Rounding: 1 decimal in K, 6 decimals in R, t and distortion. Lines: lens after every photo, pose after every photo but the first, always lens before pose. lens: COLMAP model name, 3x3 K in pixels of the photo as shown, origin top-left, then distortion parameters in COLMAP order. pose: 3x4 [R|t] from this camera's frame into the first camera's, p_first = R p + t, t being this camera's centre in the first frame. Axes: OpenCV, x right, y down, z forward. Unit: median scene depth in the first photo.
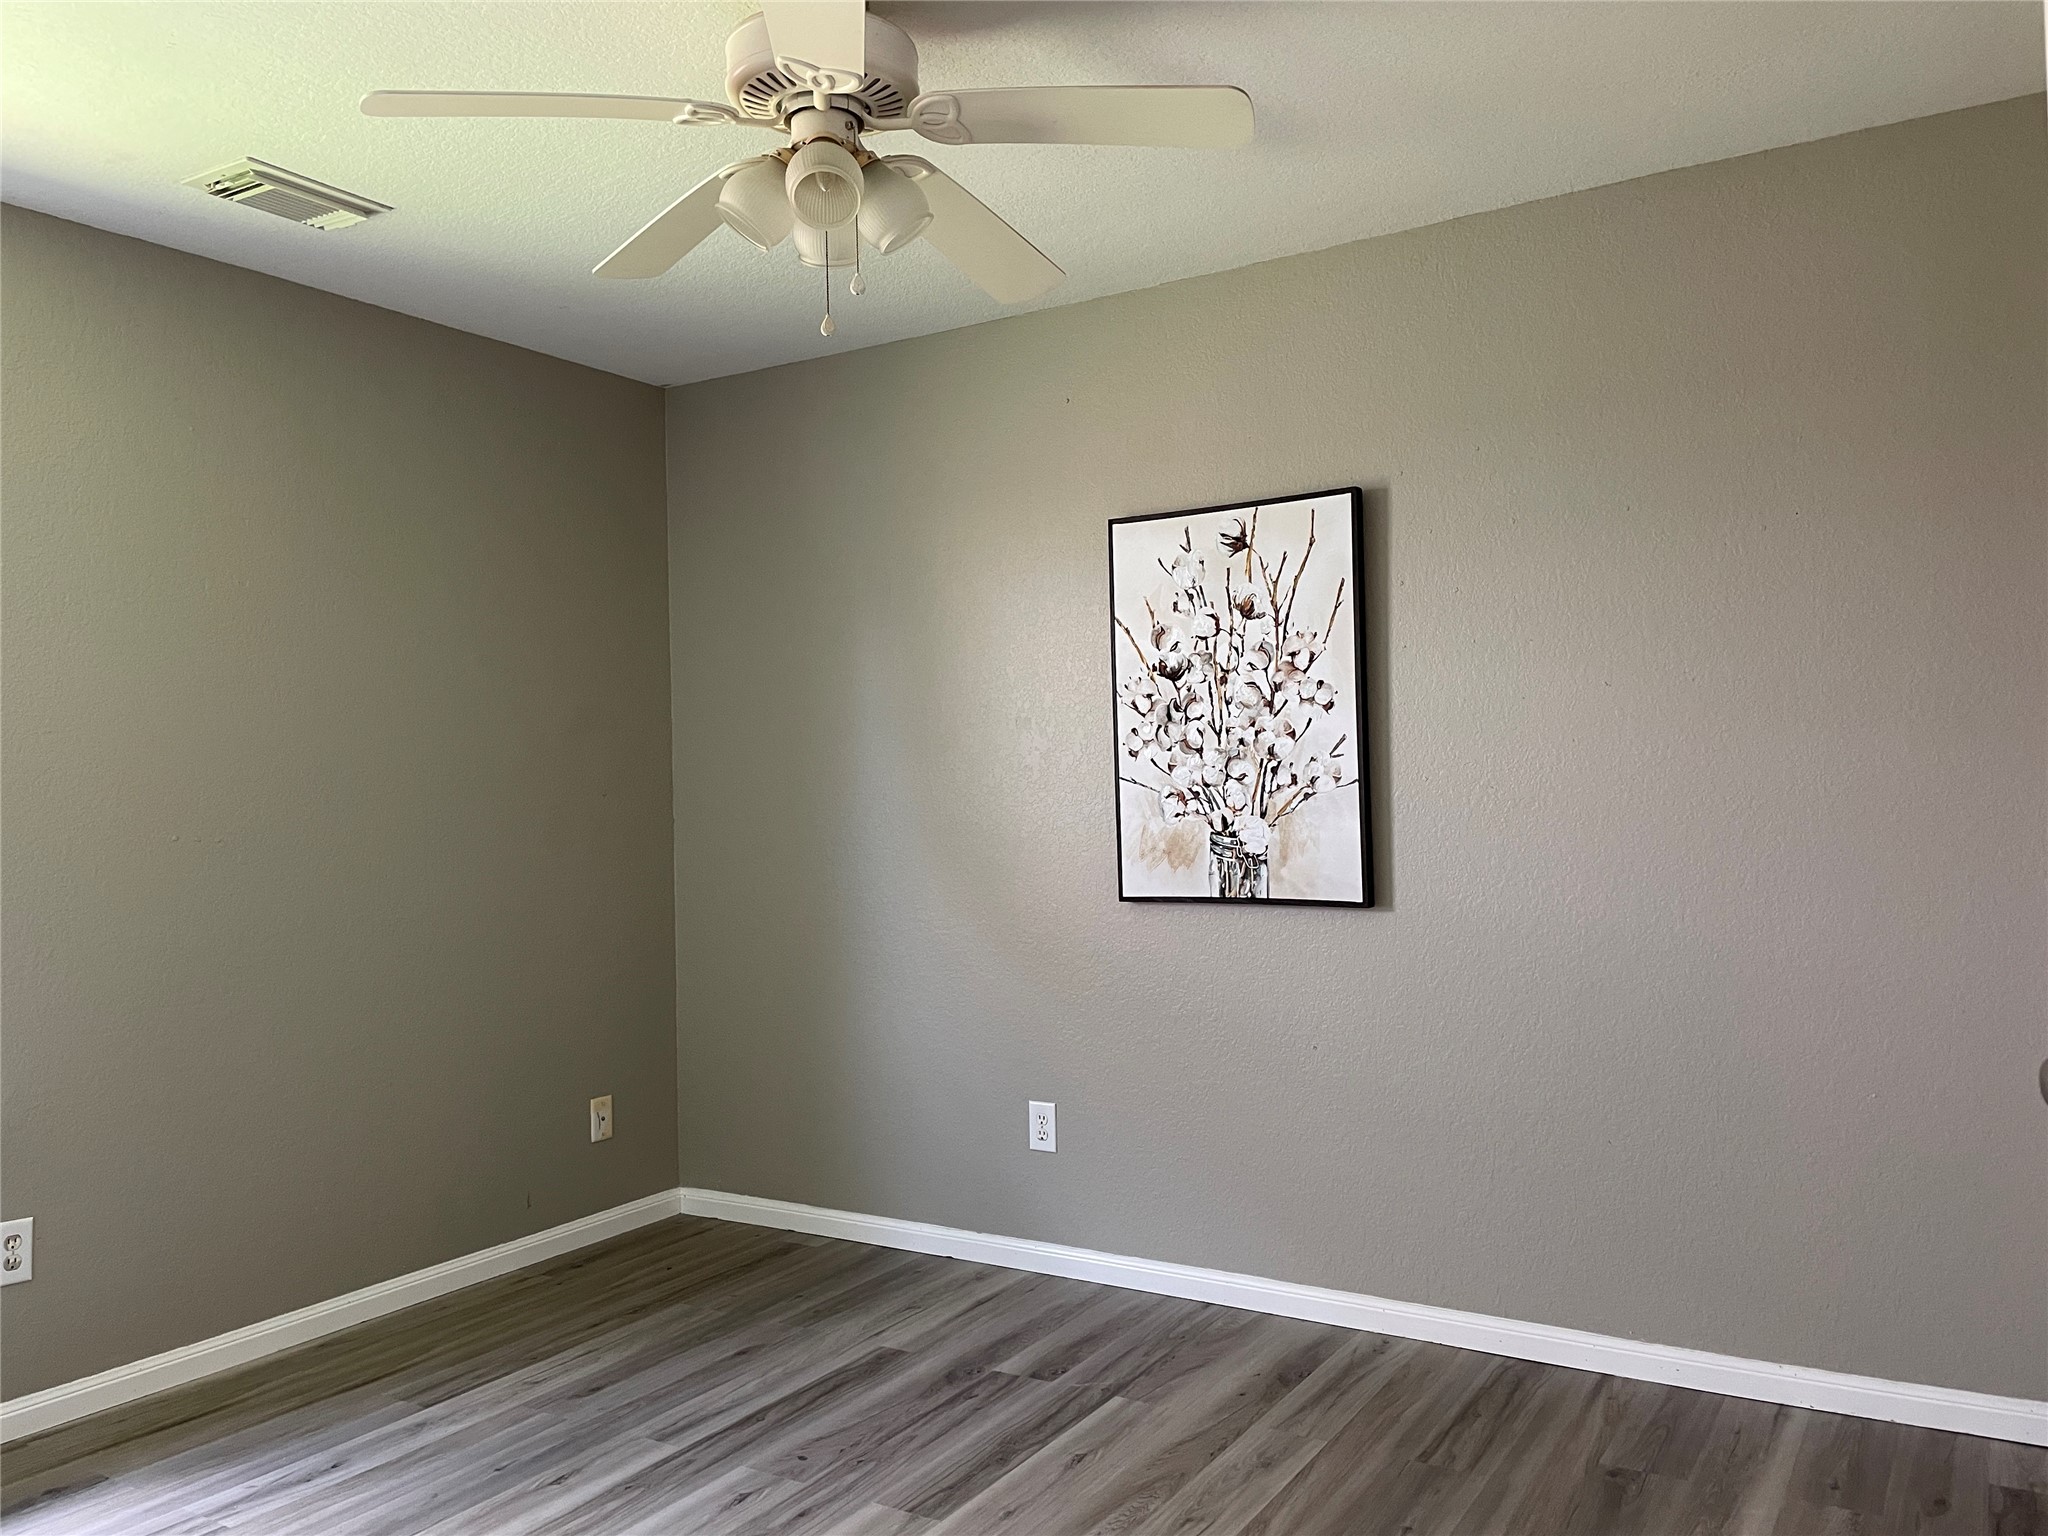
lens RADIAL K [[1562.7, 0, 1027.4], [0, 1562.7, 764.4], [0, 0, 1]] dist [0.129605, -0.156160]
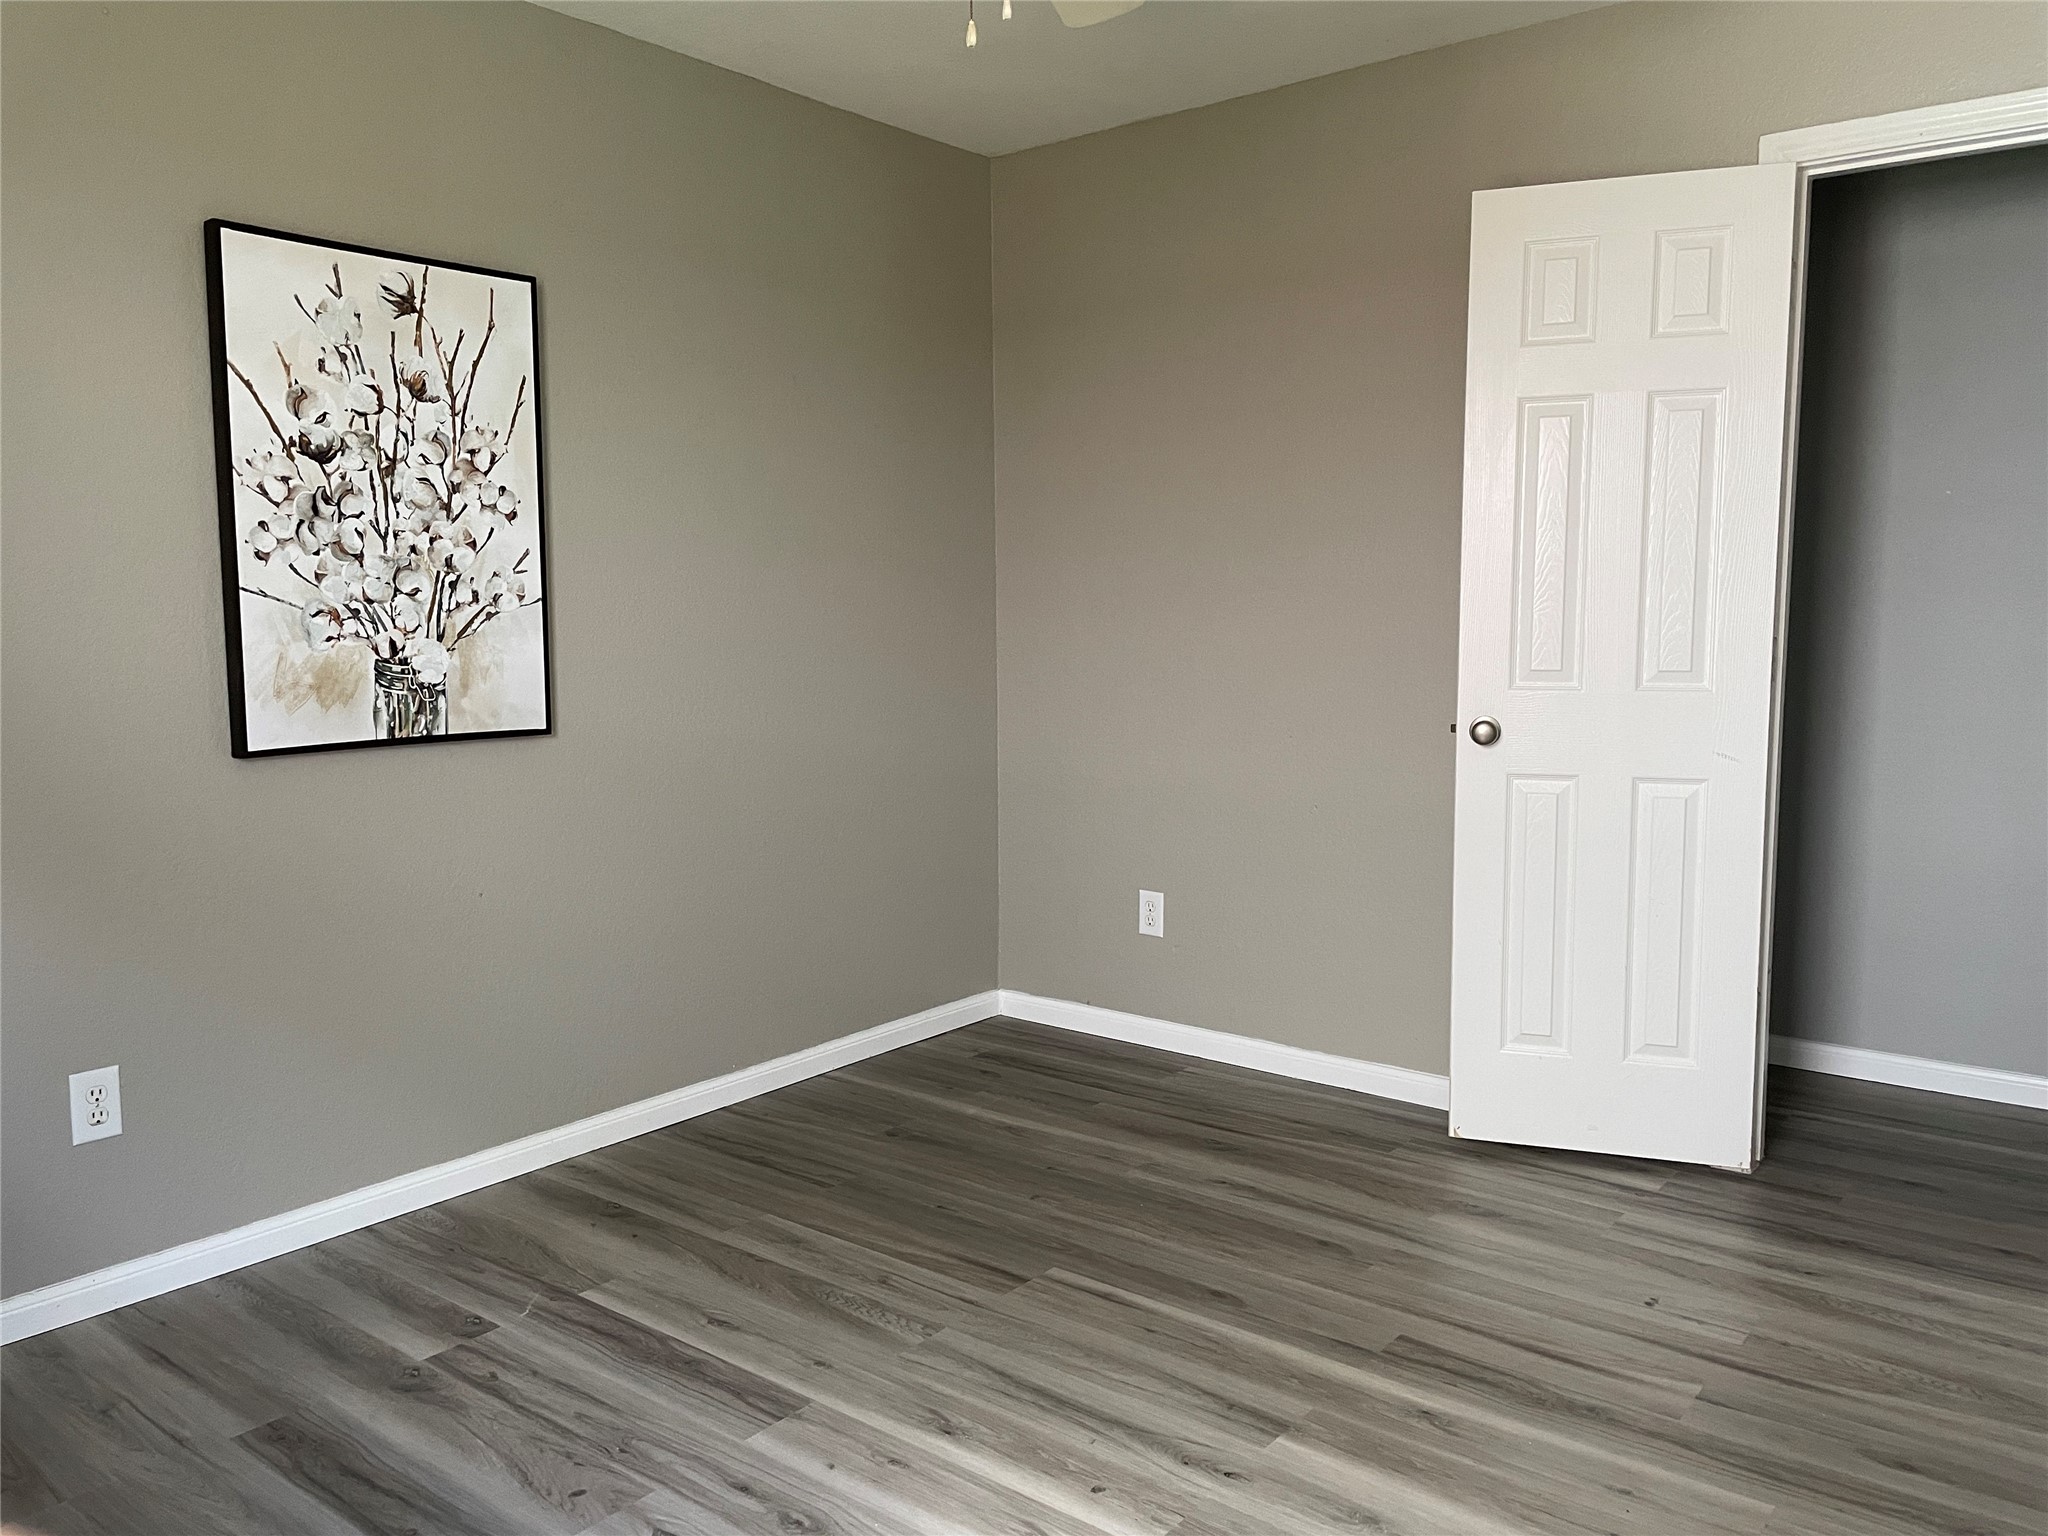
lens RADIAL K [[1562.7, 0, 1027.4], [0, 1562.7, 764.4], [0, 0, 1]] dist [0.129605, -0.156160]
pose [[0.117149, -0.079116, 0.989958, -0.670539], [-0.006829, 0.996734, 0.080465, 0.029239], [-0.993091, -0.016186, 0.116226, 0.576828]]
